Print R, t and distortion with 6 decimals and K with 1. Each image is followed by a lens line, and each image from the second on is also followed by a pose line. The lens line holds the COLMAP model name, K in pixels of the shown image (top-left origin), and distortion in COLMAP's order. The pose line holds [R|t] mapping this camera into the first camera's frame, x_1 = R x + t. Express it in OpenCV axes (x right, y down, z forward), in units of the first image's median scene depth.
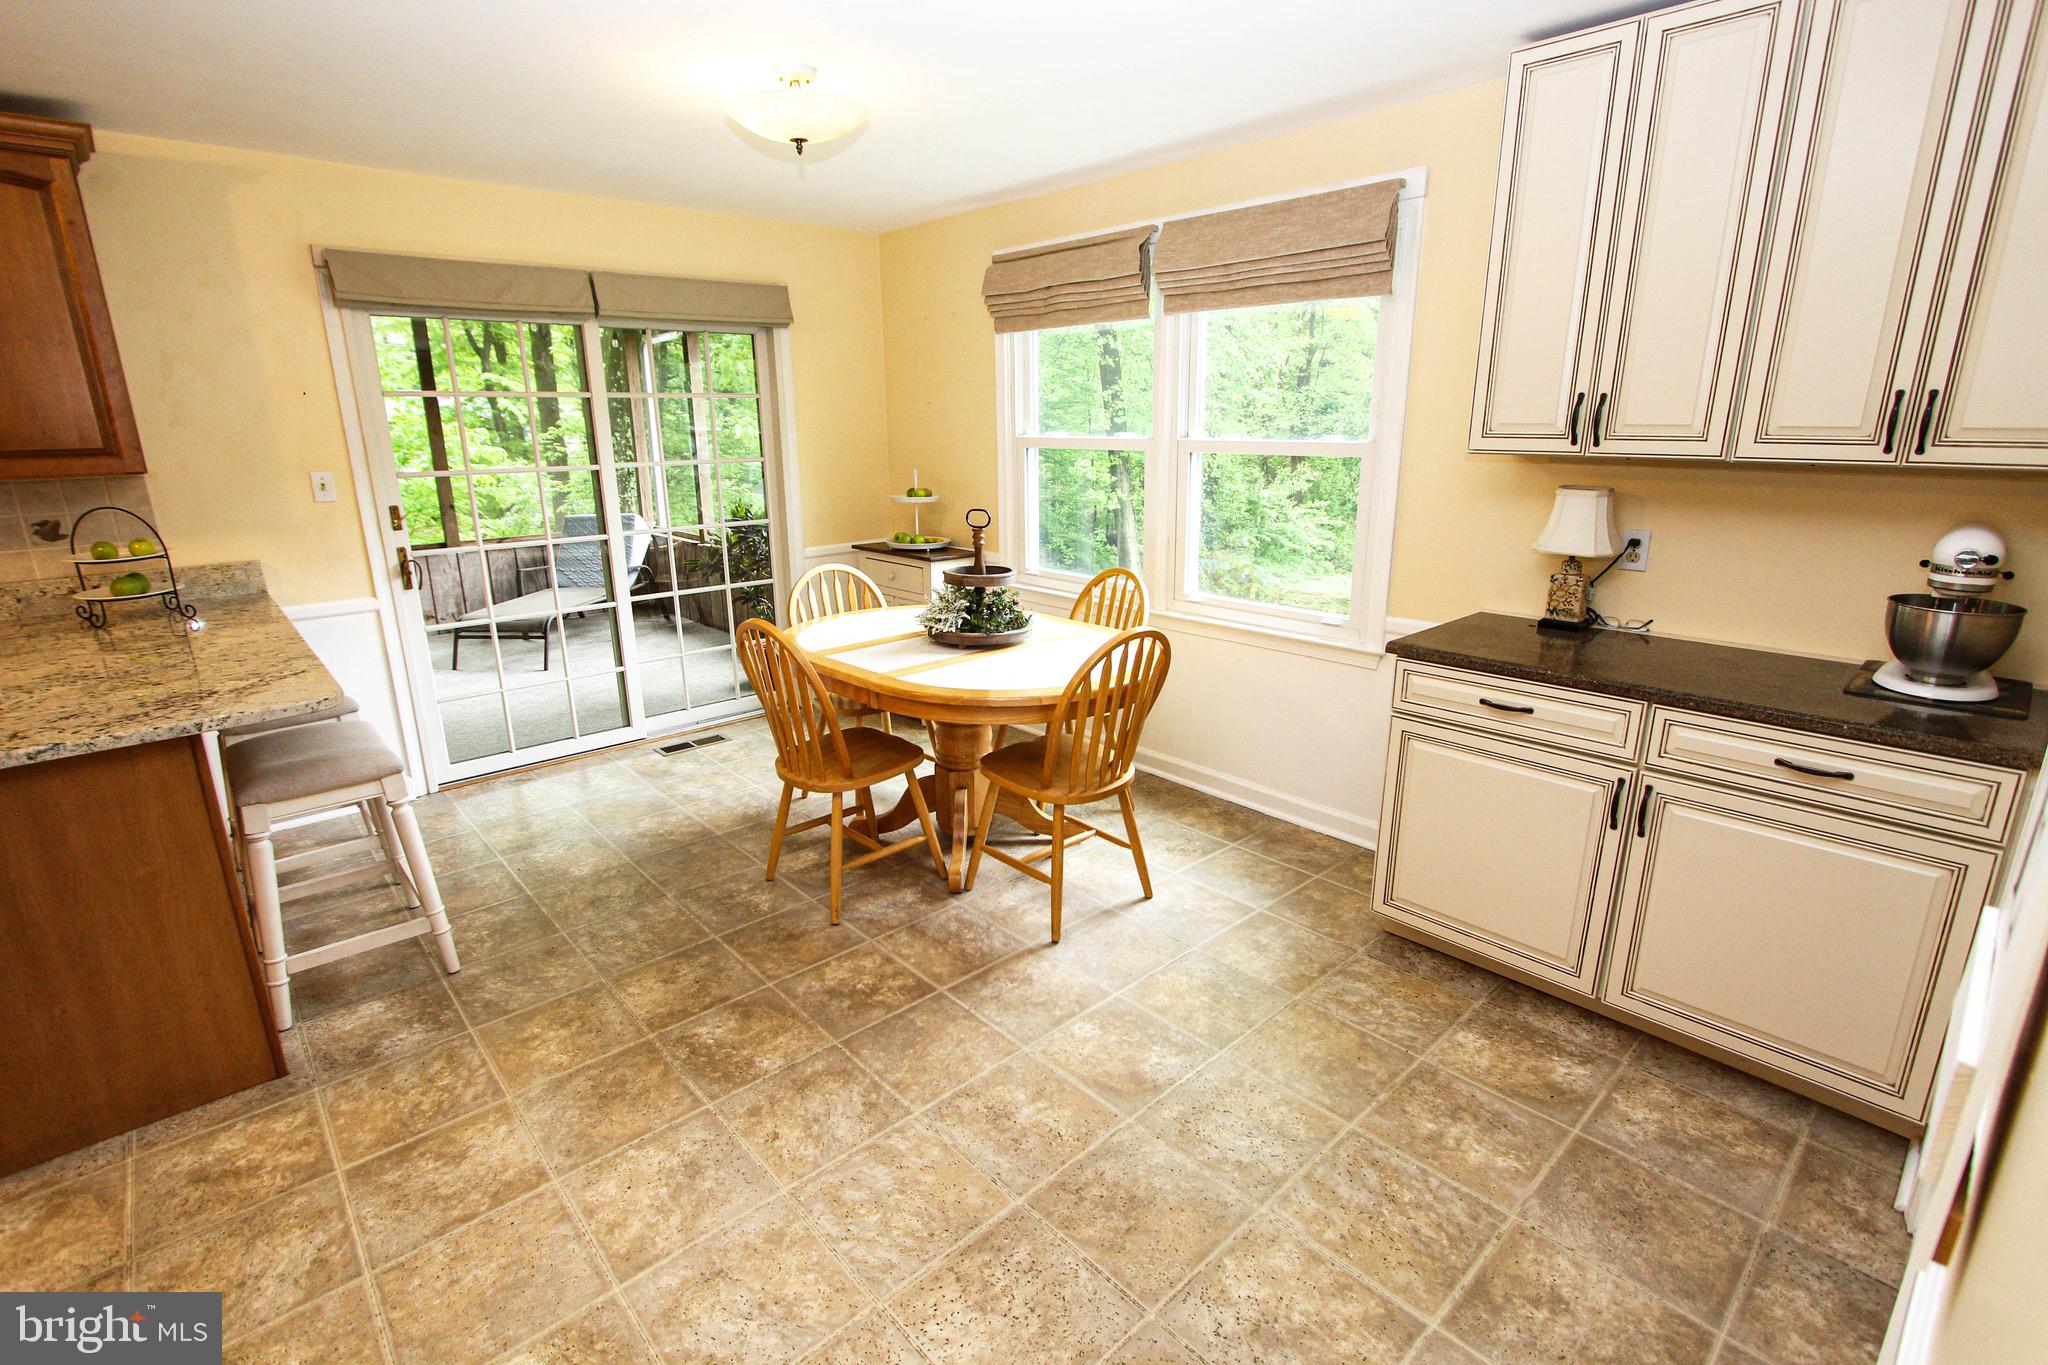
lens RADIAL K [[948.6, 0, 1017.0], [0, 948.6, 680.2], [0, 0, 1]] dist [-0.018628, 0.002575]
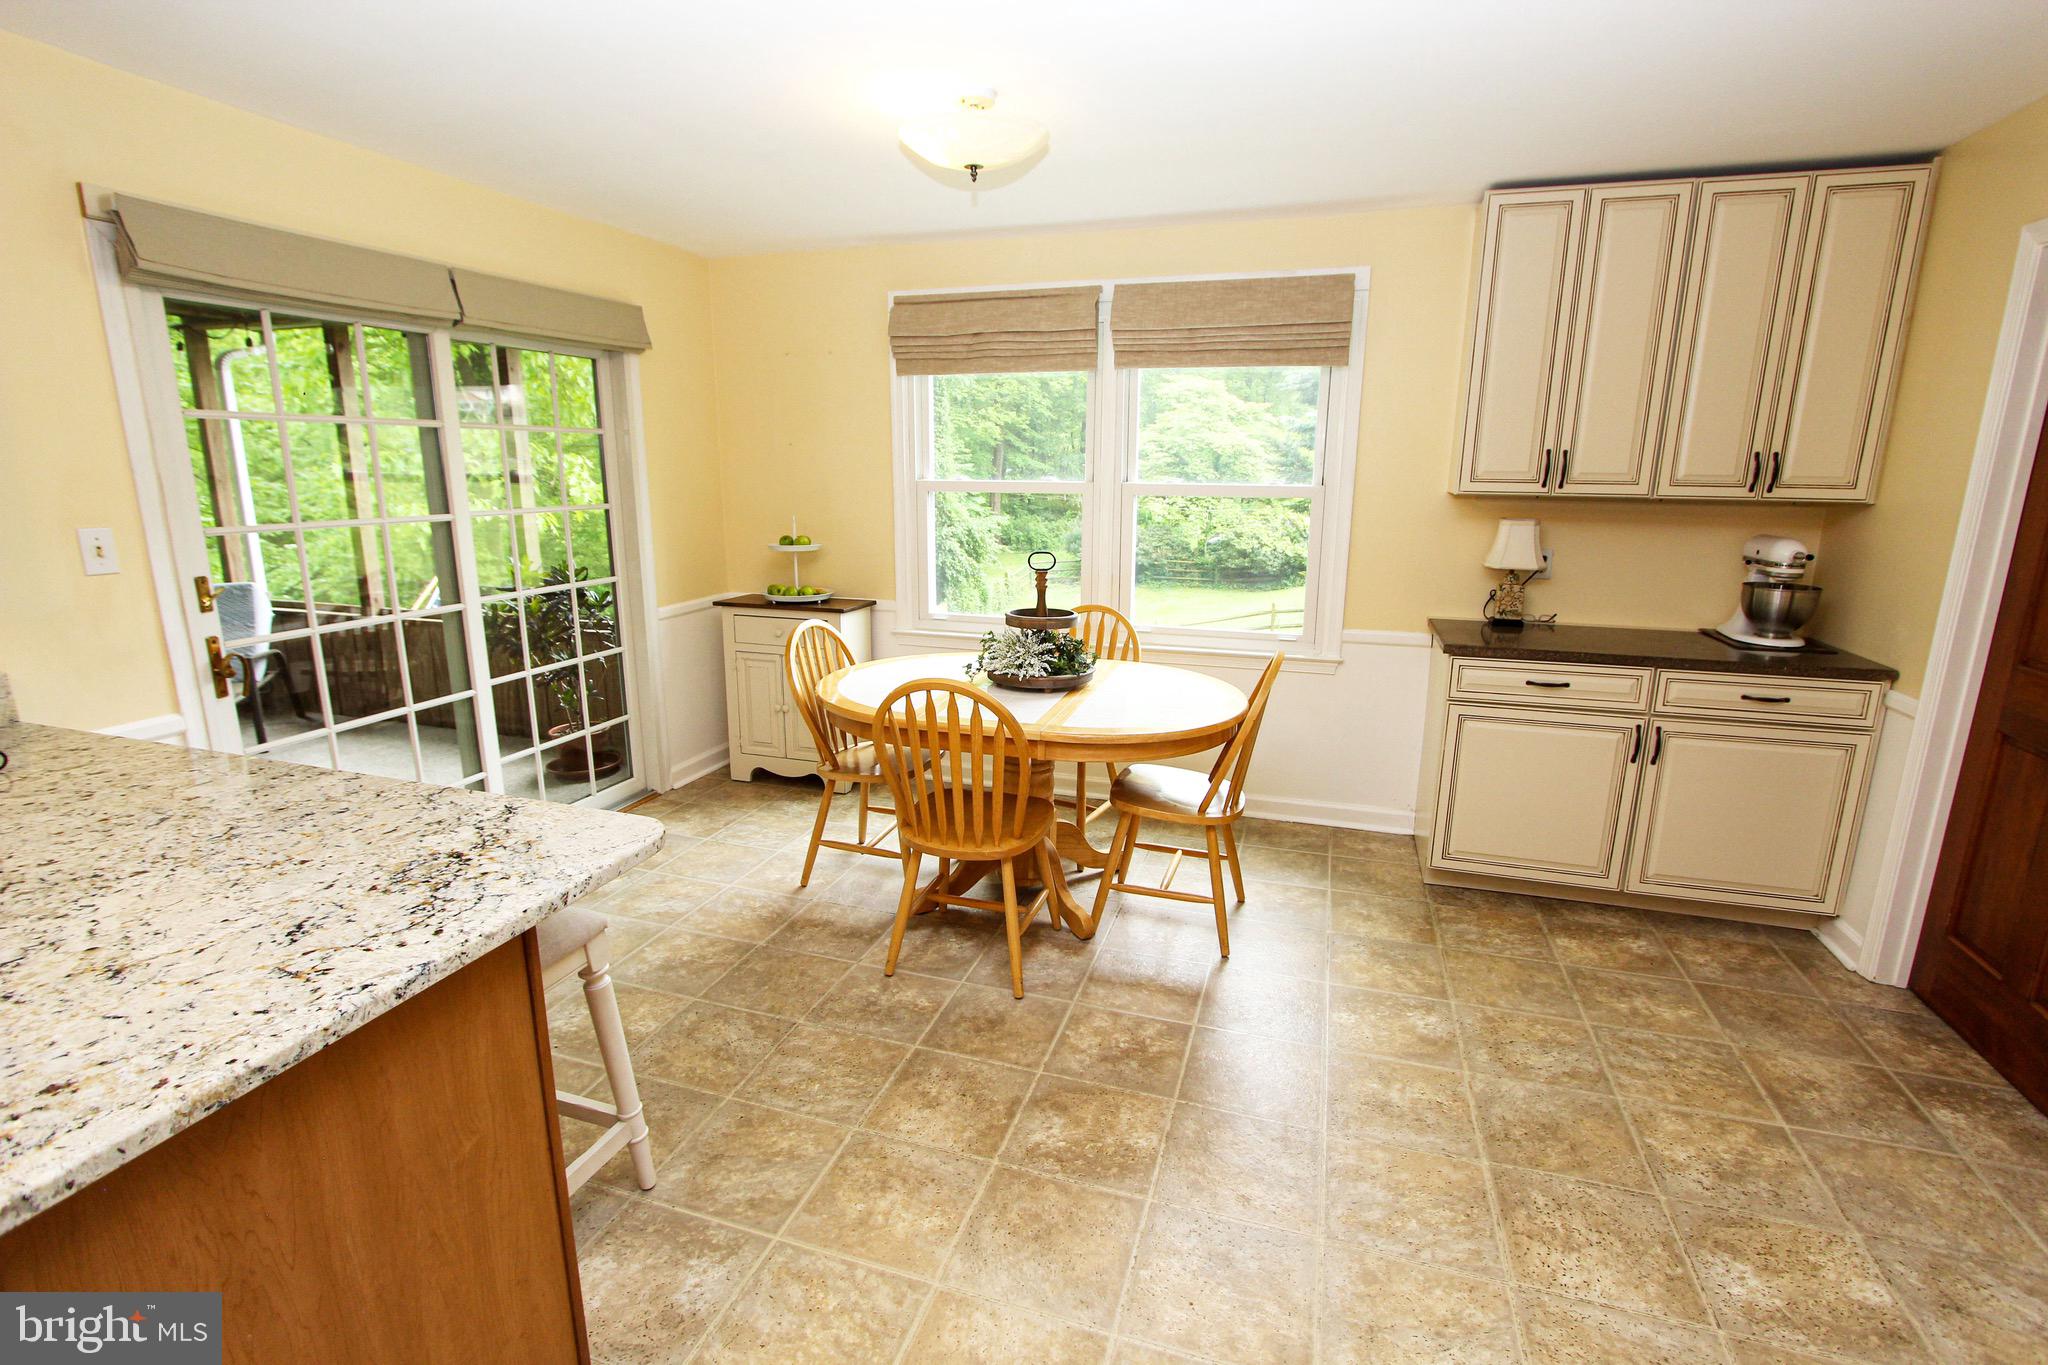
lens RADIAL K [[948.6, 0, 1017.2], [0, 948.6, 679.8], [0, 0, 1]] dist [-0.018628, 0.002575]
pose [[0.868557, -0.097804, 0.485842, -0.661035], [0.120650, 0.992568, -0.015877, -0.040393], [-0.480679, 0.072406, 0.873902, 0.178957]]
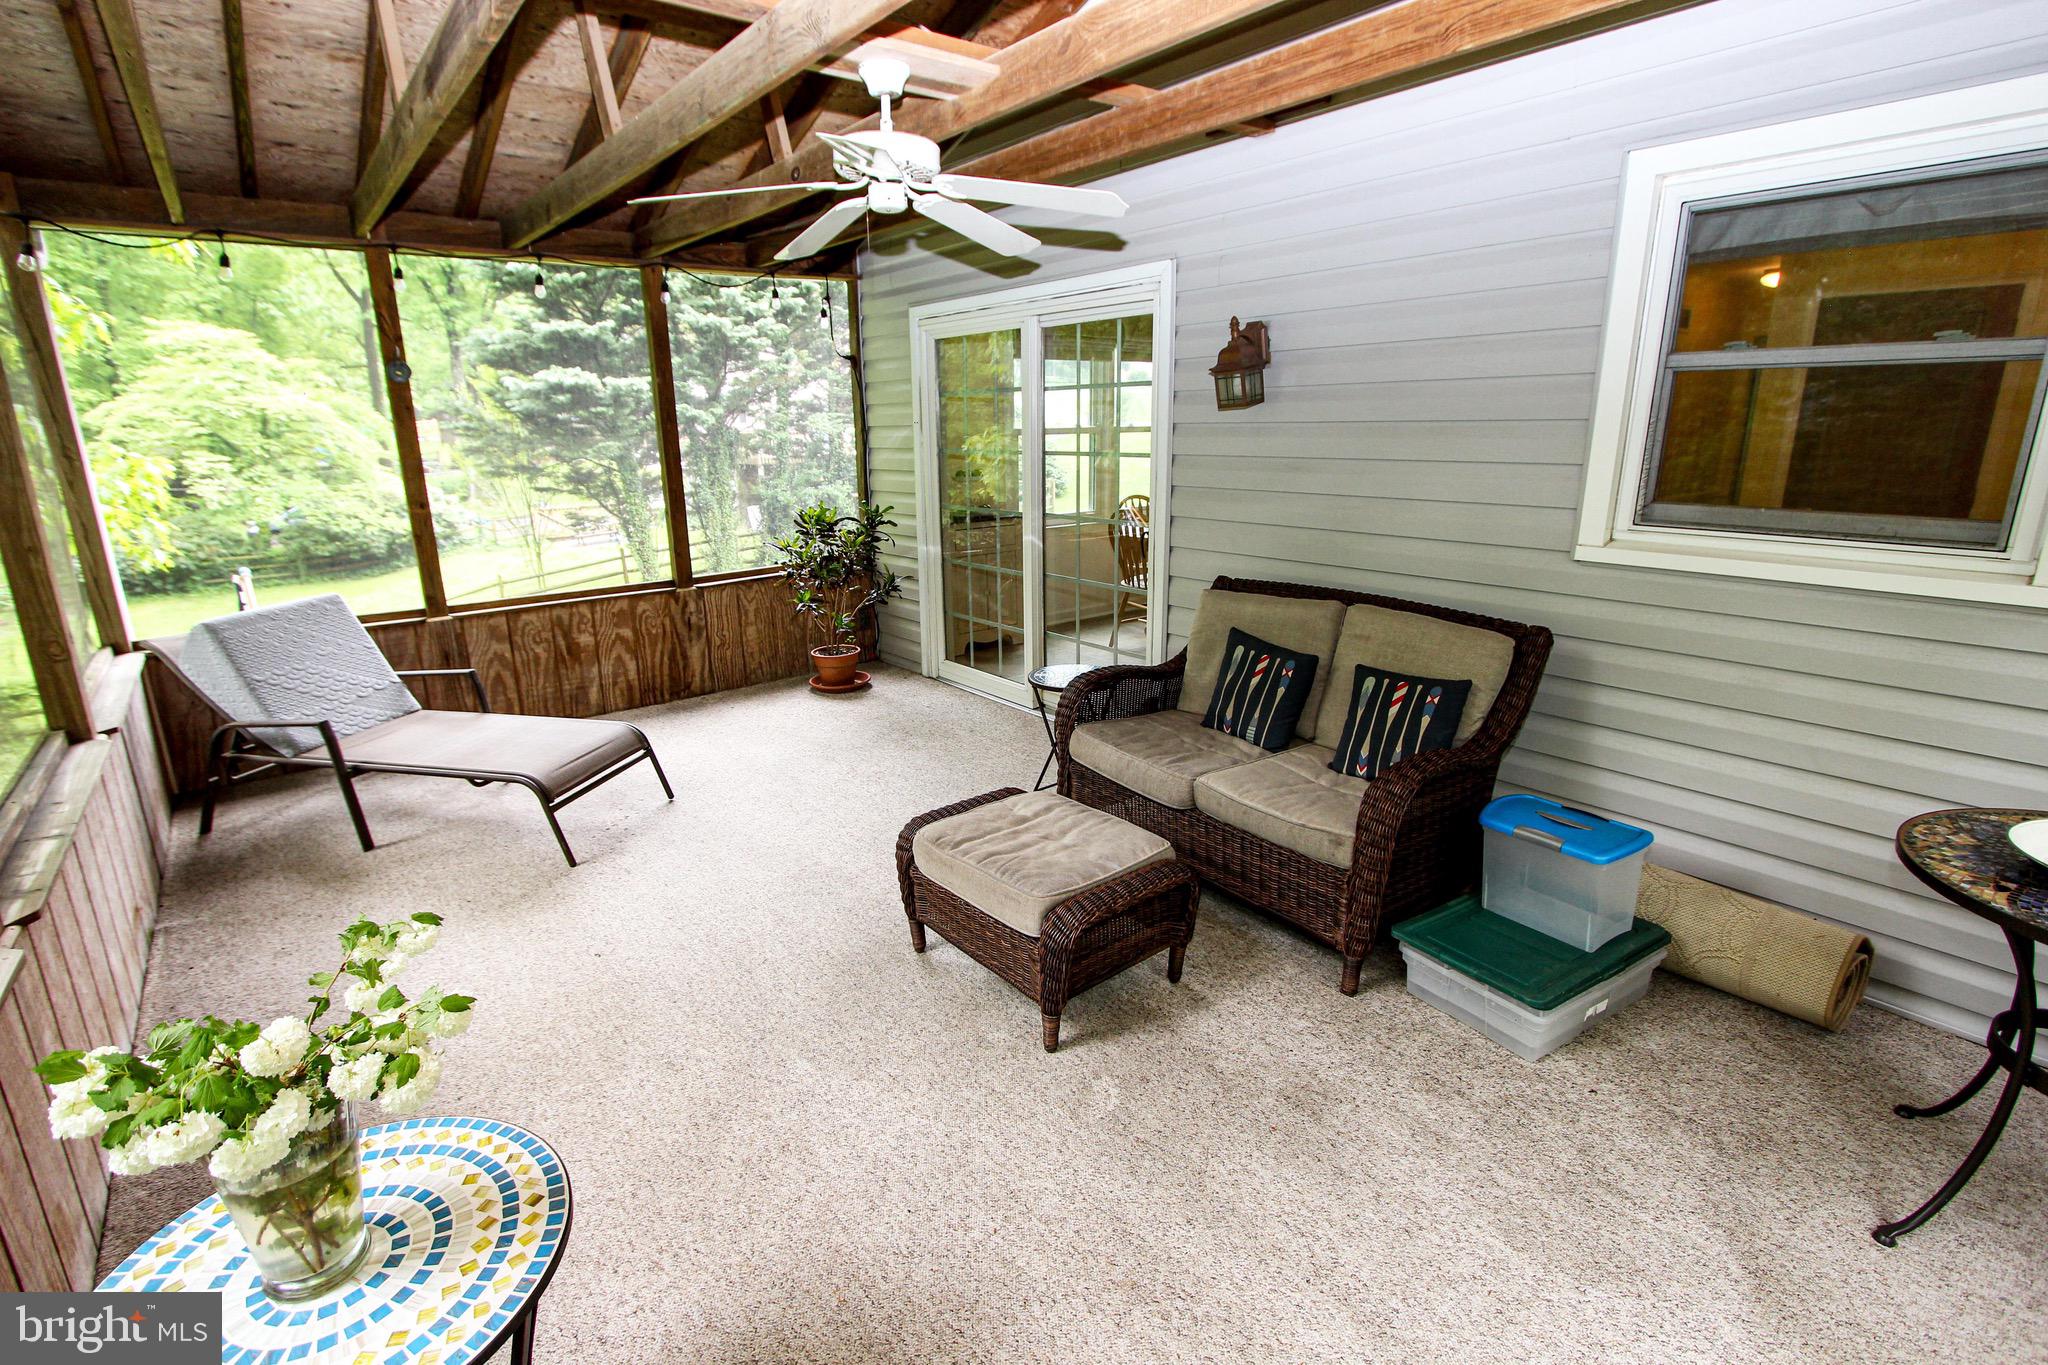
lens RADIAL K [[948.6, 0, 1023.3], [0, 948.6, 675.6], [0, 0, 1]] dist [-0.018628, 0.002575]
pose [[0.056441, -0.251369, 0.966244, -2.520038], [0.280442, 0.932816, 0.226291, -0.370606], [-0.958210, 0.258203, 0.123143, 1.479424]]
